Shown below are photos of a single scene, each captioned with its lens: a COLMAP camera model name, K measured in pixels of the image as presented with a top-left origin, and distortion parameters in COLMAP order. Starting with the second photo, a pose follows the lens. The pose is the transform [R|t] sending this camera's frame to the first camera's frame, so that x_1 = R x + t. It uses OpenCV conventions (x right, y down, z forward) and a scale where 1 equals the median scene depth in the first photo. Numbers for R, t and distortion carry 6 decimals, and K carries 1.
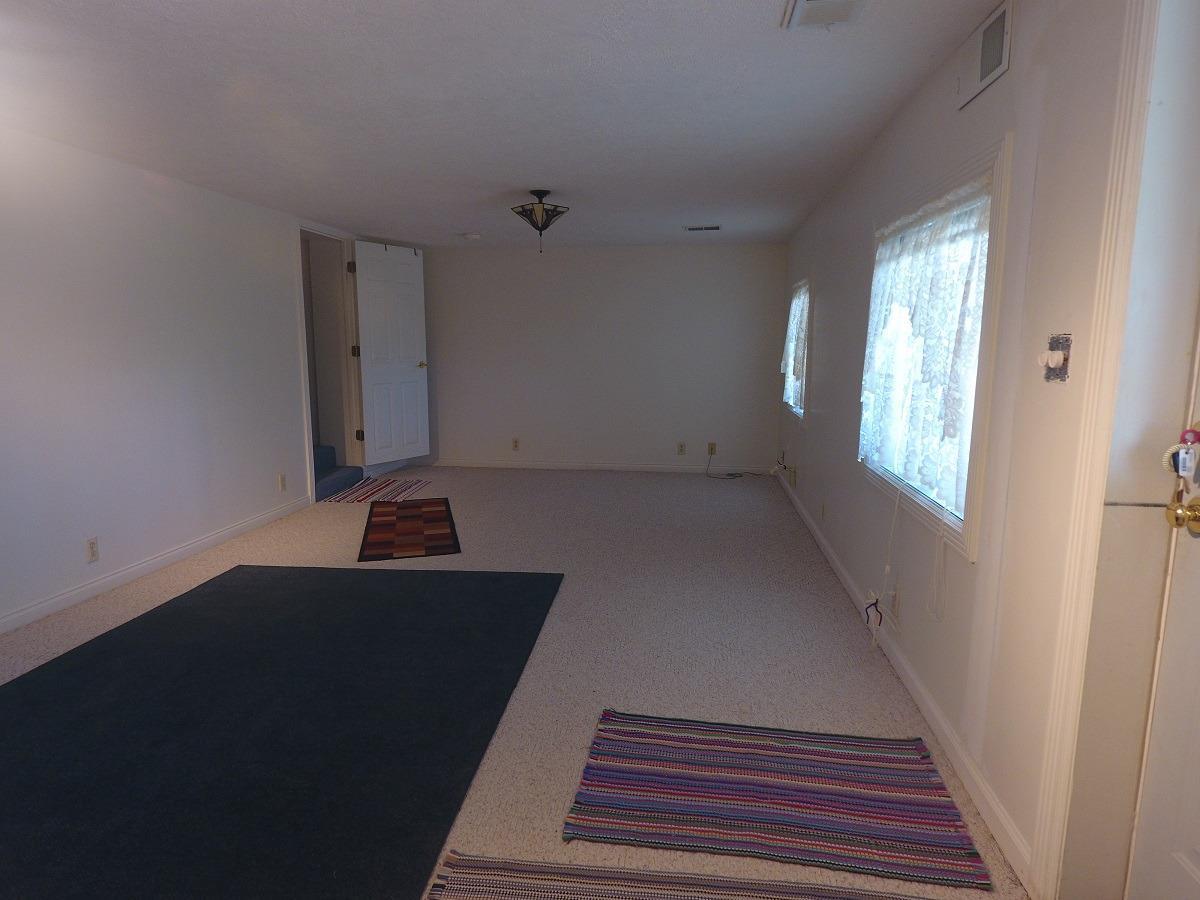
lens RADIAL K [[697.5, 0, 600.0], [0, 697.5, 450.0], [0, 0, 1]] dist [-0.030920, -0.000393]
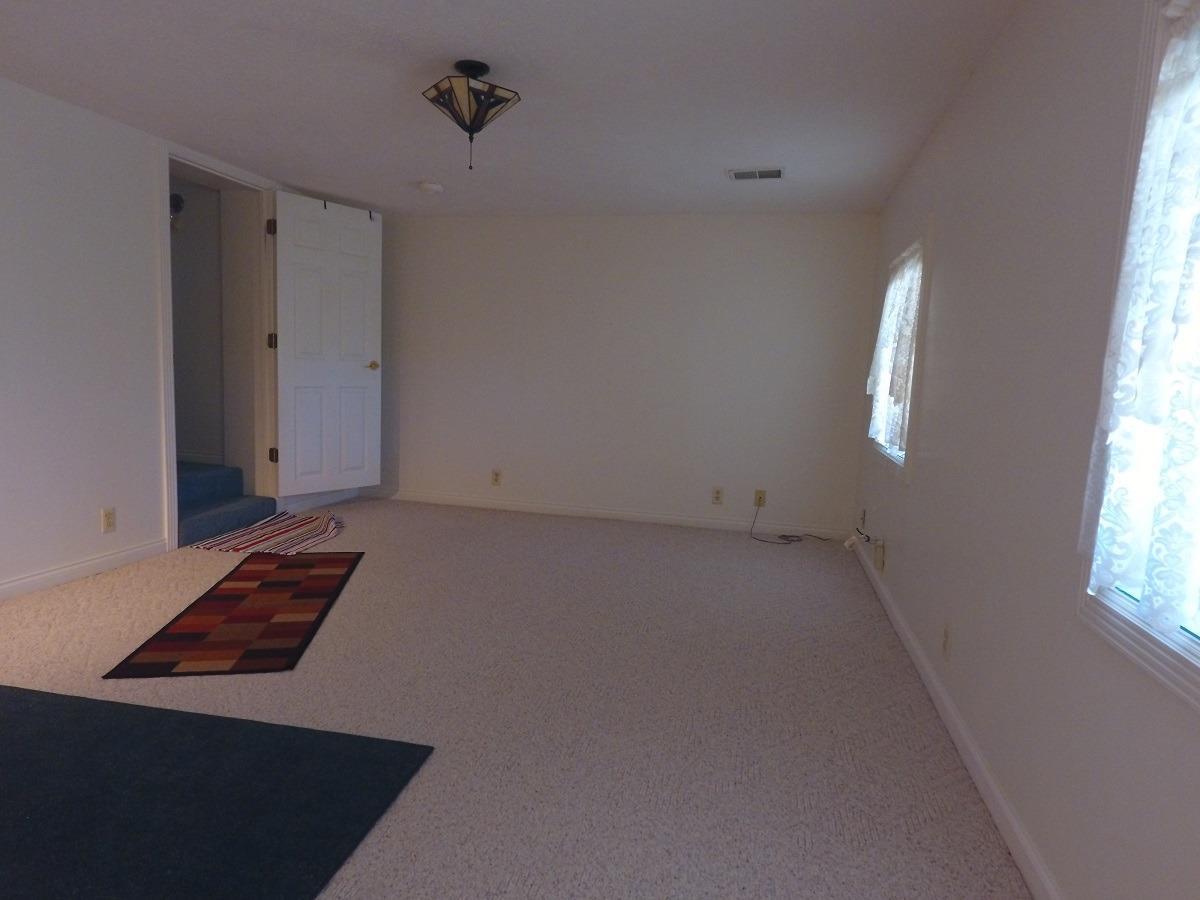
lens RADIAL K [[697.5, 0, 600.0], [0, 697.5, 450.0], [0, 0, 1]] dist [-0.030920, -0.000393]
pose [[0.994641, 0.050220, -0.090375, 0.072638], [-0.053590, 0.997940, -0.035255, -0.021509], [0.088418, 0.039910, 0.995284, 0.334691]]
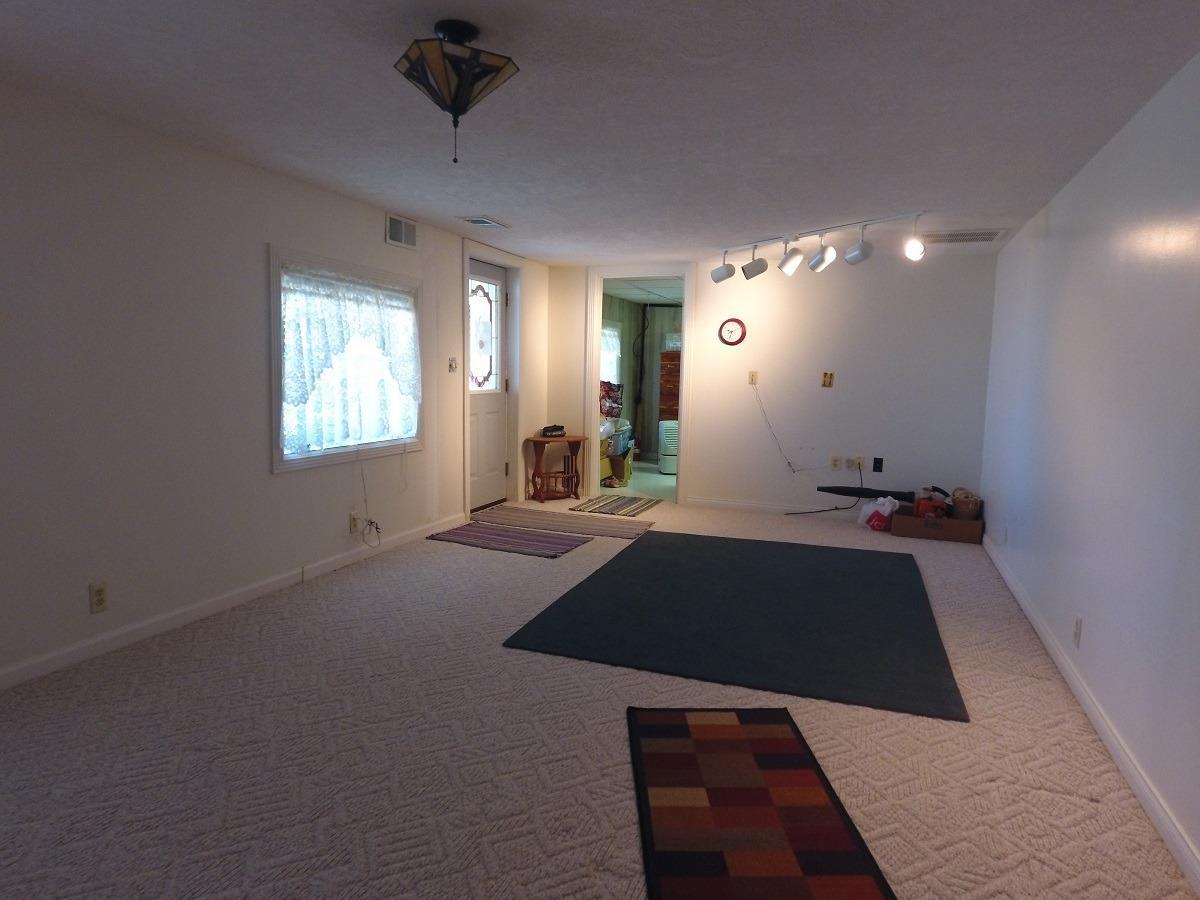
lens RADIAL K [[697.5, 0, 600.0], [0, 697.5, 450.0], [0, 0, 1]] dist [-0.030920, -0.000393]
pose [[-0.971043, -0.057118, 0.231976, -0.227774], [0.007646, 0.963072, 0.269137, -0.175519], [-0.238782, 0.263117, -0.934747, 1.132806]]
